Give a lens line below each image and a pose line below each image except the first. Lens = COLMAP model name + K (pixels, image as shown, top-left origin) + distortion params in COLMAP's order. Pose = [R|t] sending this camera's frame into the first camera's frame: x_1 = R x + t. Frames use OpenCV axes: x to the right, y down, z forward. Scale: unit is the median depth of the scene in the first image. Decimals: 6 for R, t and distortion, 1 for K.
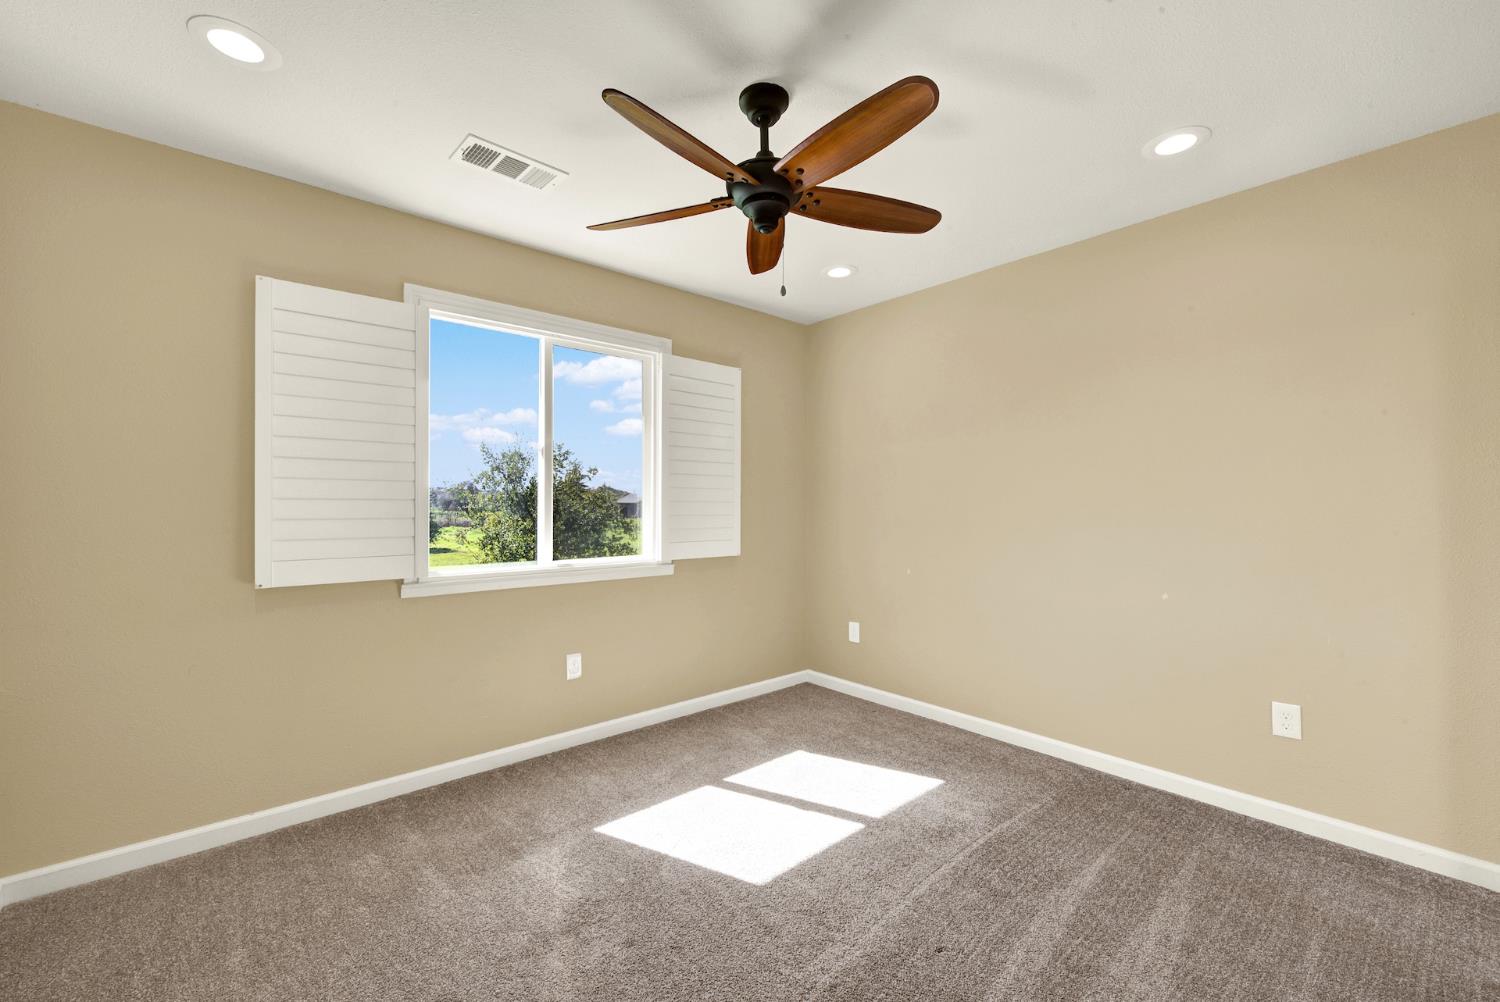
lens RADIAL K [[609.8, 0, 747.0], [0, 609.8, 503.2], [0, 0, 1]] dist [-0.000371, -0.001466]
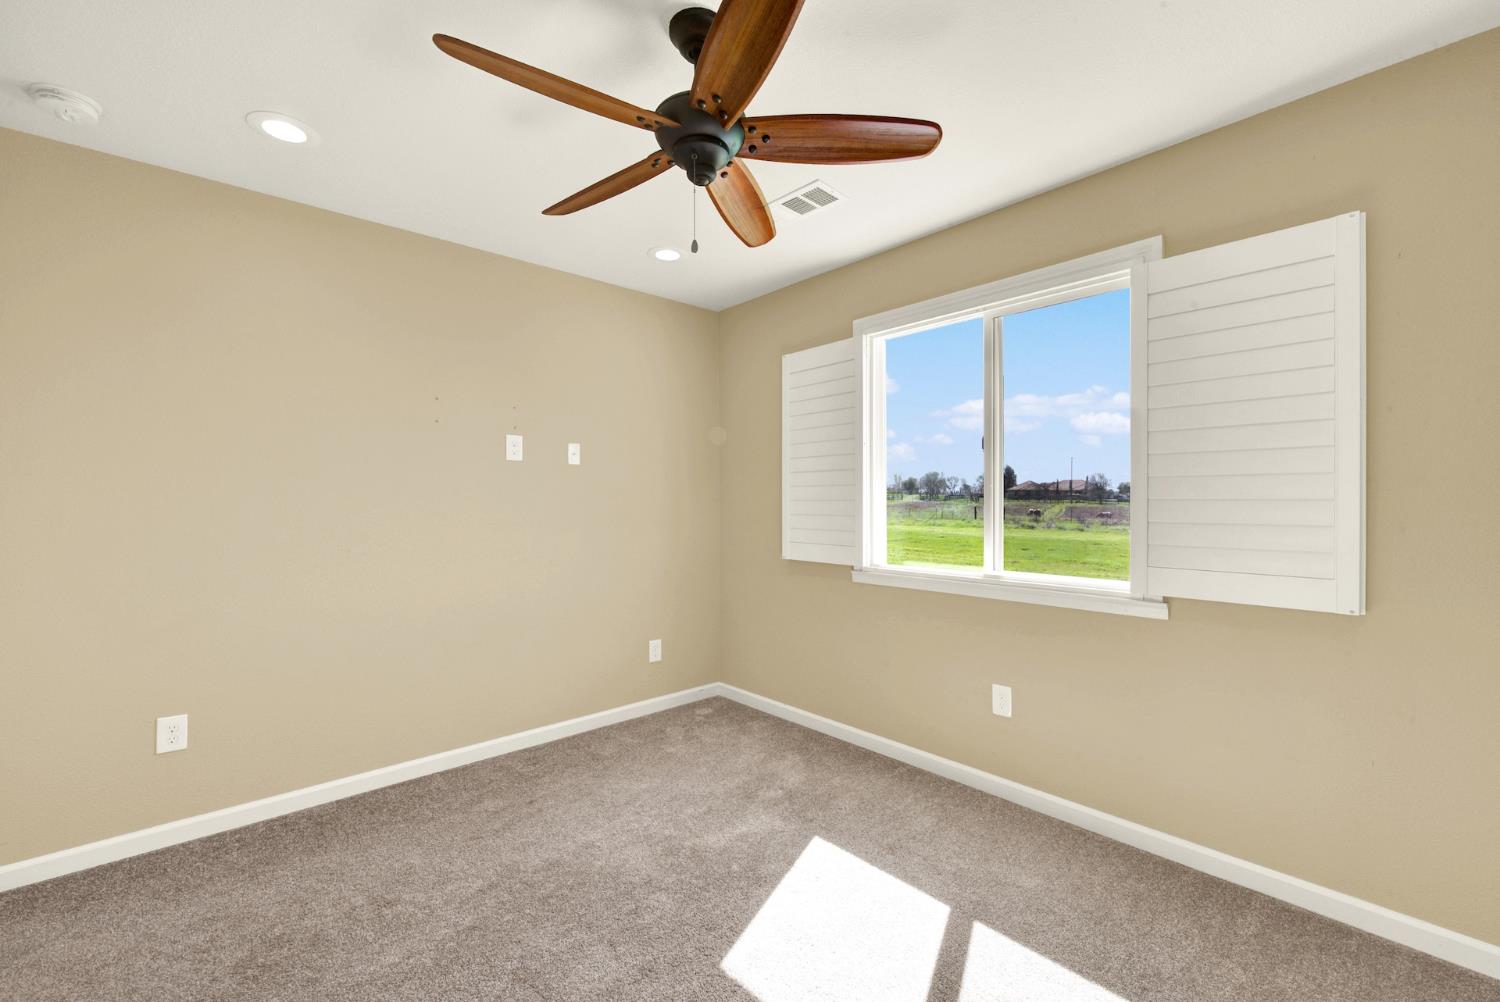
lens RADIAL K [[609.8, 0, 746.9], [0, 609.8, 501.4], [0, 0, 1]] dist [-0.000371, -0.001466]
pose [[0.018968, 0.001072, -0.999820, 0.617312], [0.005246, 0.999986, 0.001172, -0.005719], [0.999806, -0.005268, 0.018962, 0.738260]]
